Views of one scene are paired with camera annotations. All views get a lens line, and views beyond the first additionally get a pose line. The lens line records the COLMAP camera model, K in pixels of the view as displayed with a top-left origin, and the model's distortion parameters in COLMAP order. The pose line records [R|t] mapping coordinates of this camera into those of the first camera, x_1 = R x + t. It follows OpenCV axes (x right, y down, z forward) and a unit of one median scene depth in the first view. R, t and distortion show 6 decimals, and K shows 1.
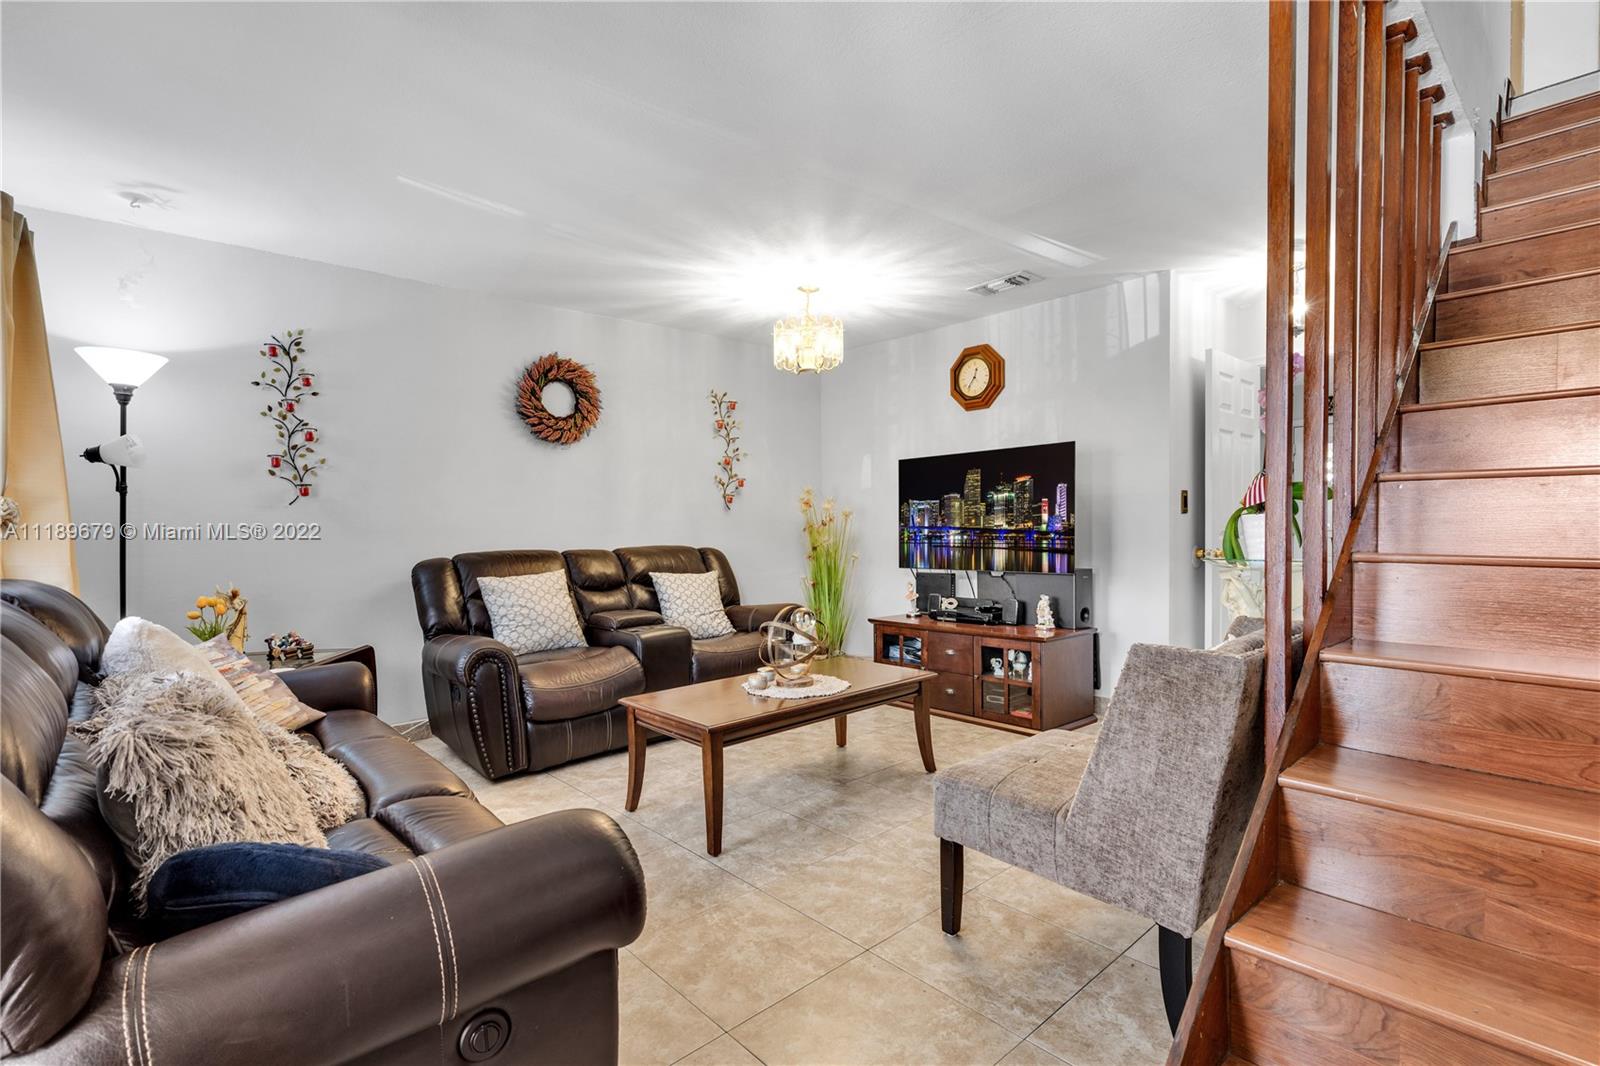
lens RADIAL K [[736.6, 0, 825.5], [0, 736.6, 532.9], [0, 0, 1]] dist [-0.004680, -0.000160]
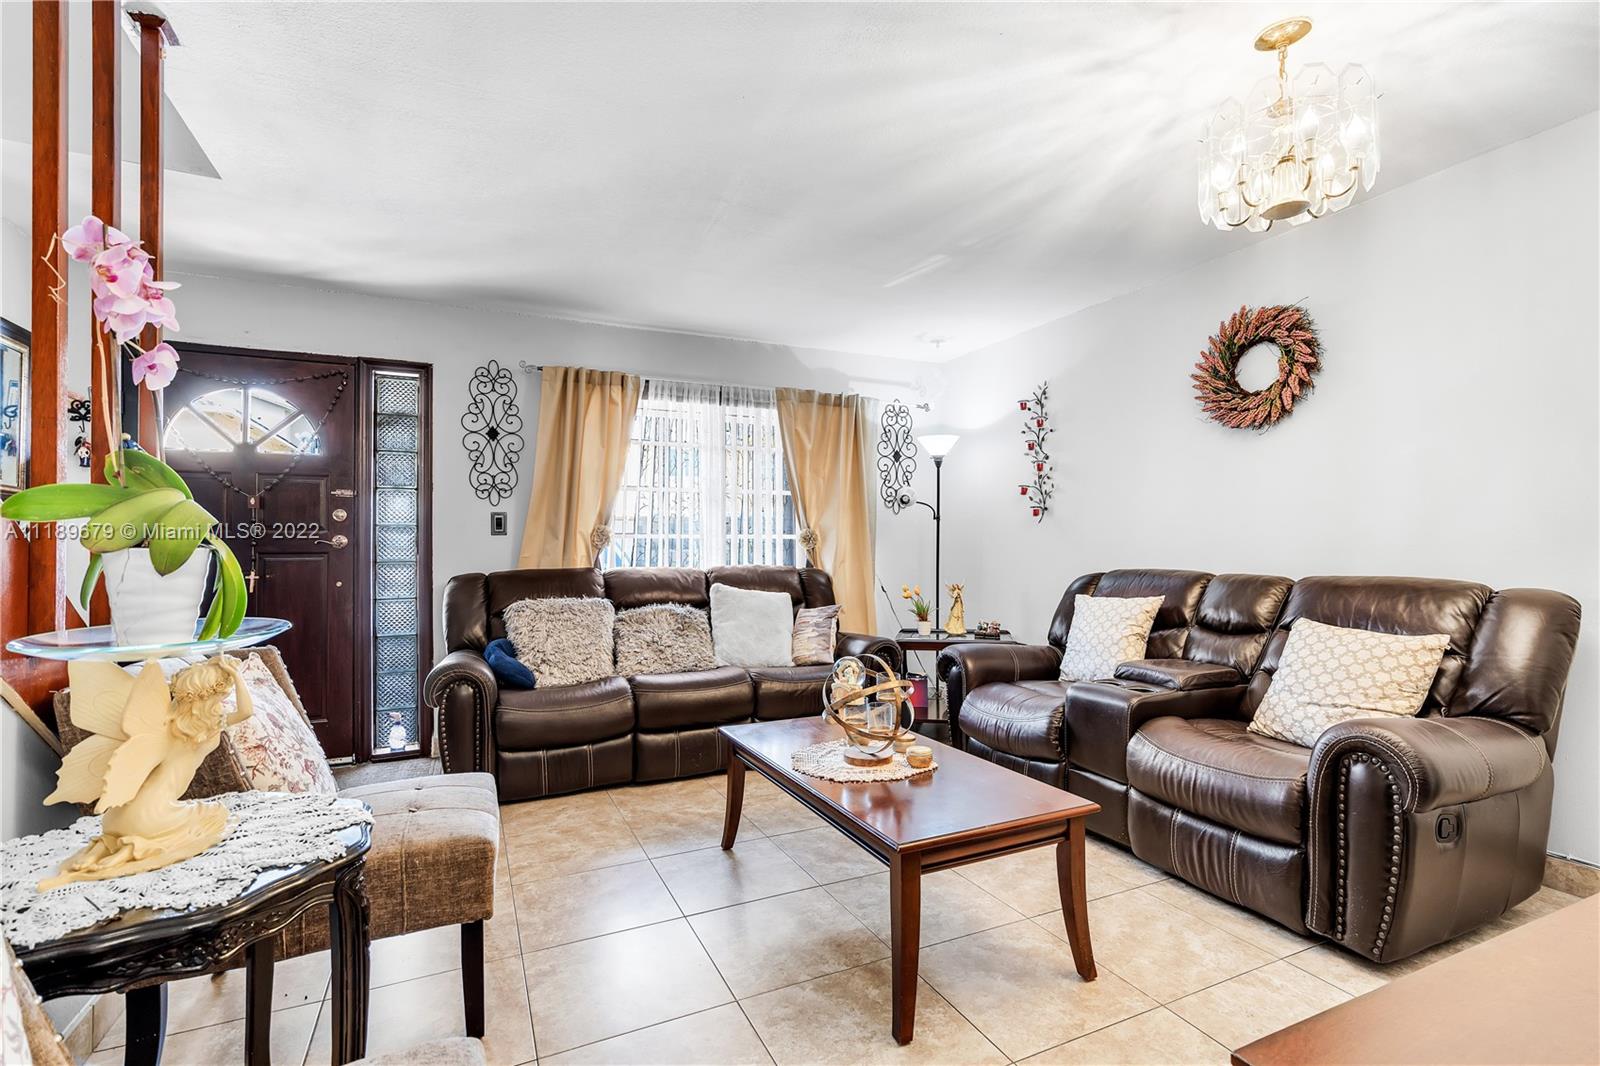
lens RADIAL K [[736.6, 0, 825.5], [0, 736.6, 532.9], [0, 0, 1]] dist [-0.004680, -0.000160]
pose [[-0.296672, 0.007860, -0.954947, 0.630219], [0.003241, 0.999969, 0.007223, -0.031419], [0.954974, -0.000952, -0.296688, 1.079594]]
